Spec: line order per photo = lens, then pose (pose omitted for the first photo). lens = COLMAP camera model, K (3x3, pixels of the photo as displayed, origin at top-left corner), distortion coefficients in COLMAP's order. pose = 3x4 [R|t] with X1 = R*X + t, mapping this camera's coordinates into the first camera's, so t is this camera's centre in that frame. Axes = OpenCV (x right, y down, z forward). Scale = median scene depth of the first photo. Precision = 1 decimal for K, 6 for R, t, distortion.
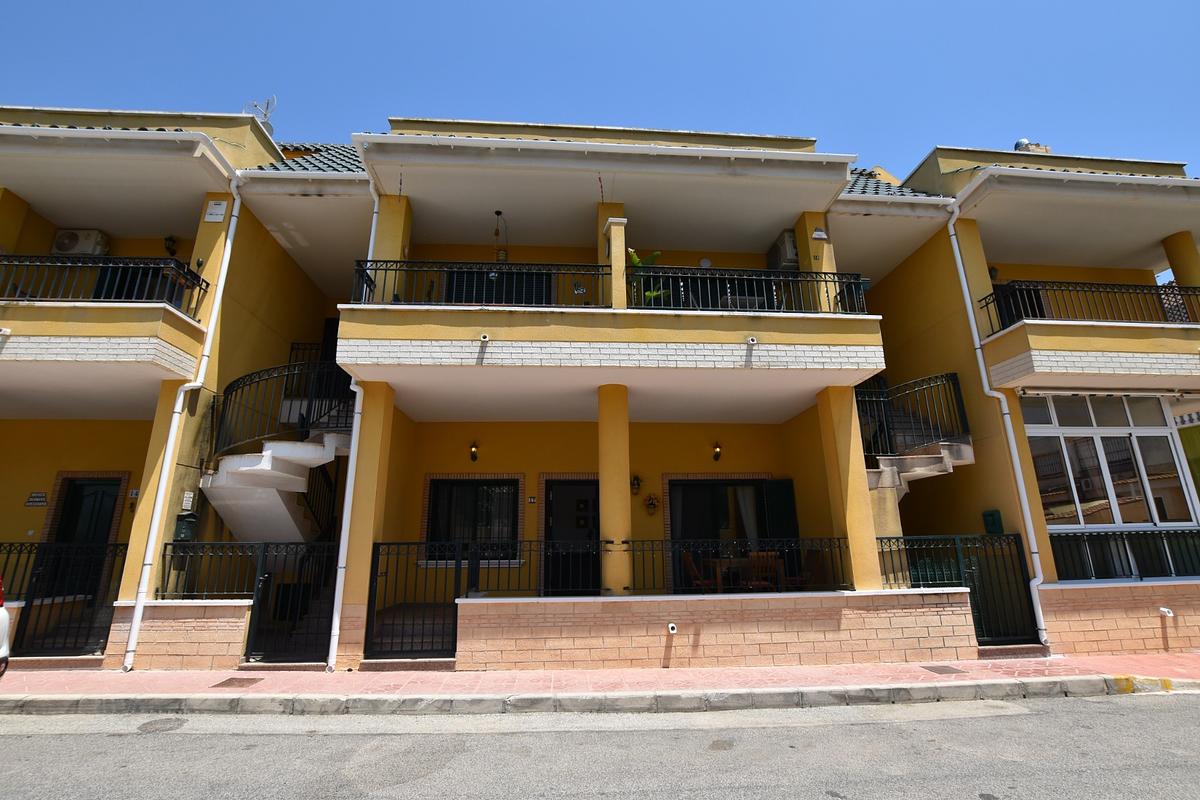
lens RADIAL K [[523.1, 0, 598.7], [0, 523.1, 399.9], [0, 0, 1]] dist [-0.030285, 0.003371]
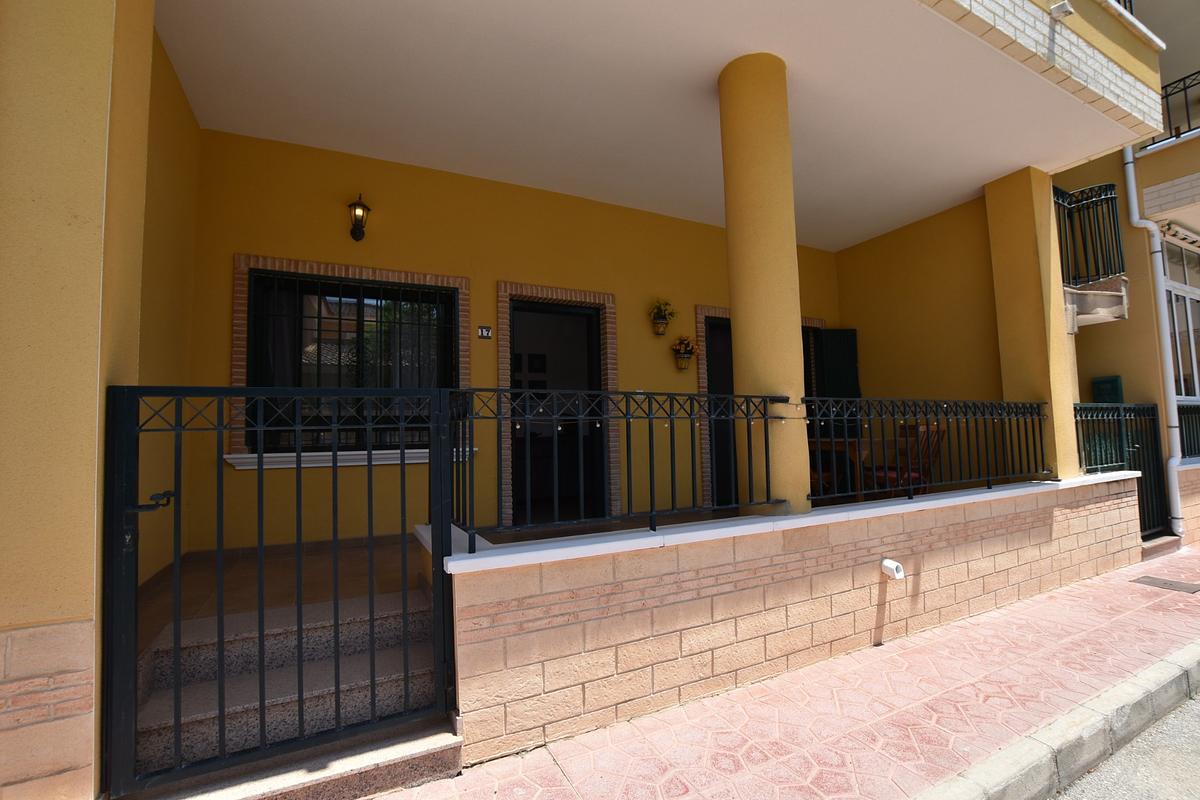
lens RADIAL K [[523.1, 0, 595.5], [0, 523.1, 403.9], [0, 0, 1]] dist [-0.030285, 0.003371]
pose [[0.923620, 0.013836, 0.383060, -0.304005], [-0.092314, 0.977964, 0.187258, 0.212834], [-0.372028, -0.208317, 0.904544, 0.672993]]
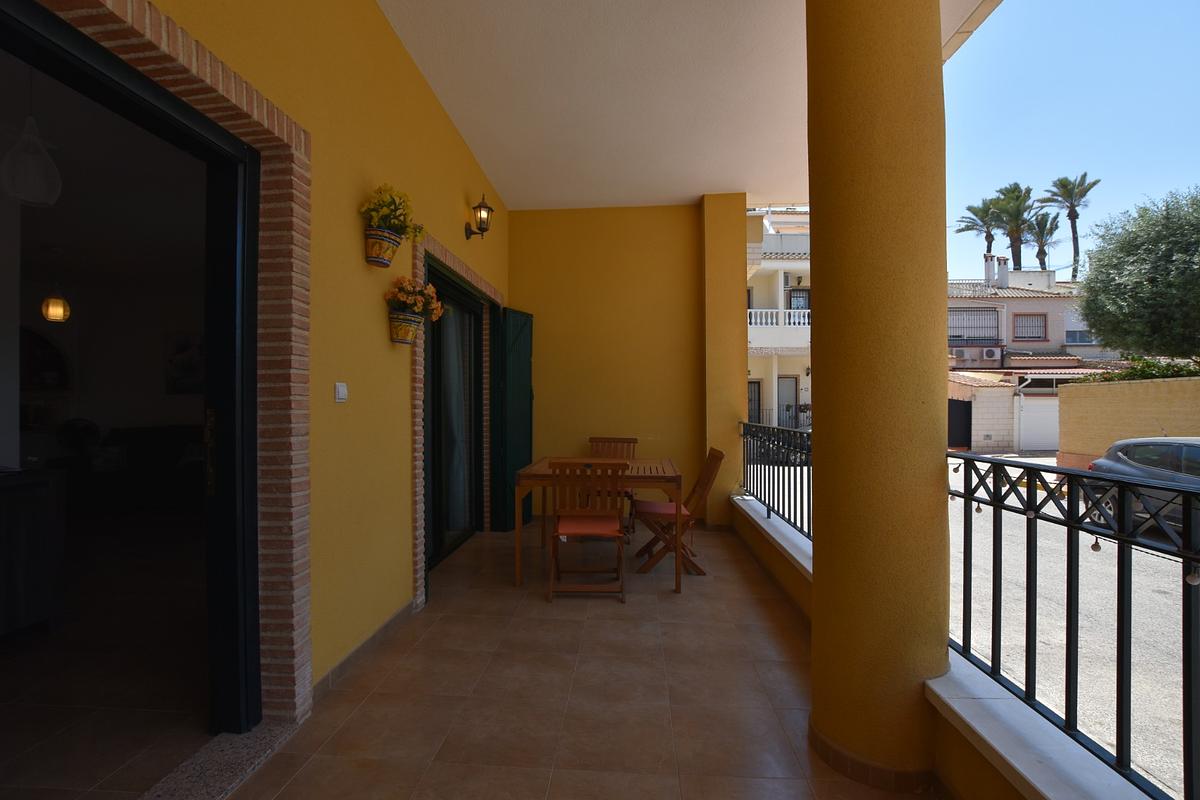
lens RADIAL K [[523.1, 0, 593.5], [0, 523.1, 400.3], [0, 0, 1]] dist [-0.030285, 0.003371]
pose [[0.152145, 0.016414, 0.988222, -0.250990], [-0.272675, 0.961755, 0.026006, 0.292921], [-0.950000, -0.273420, 0.150802, 1.156325]]
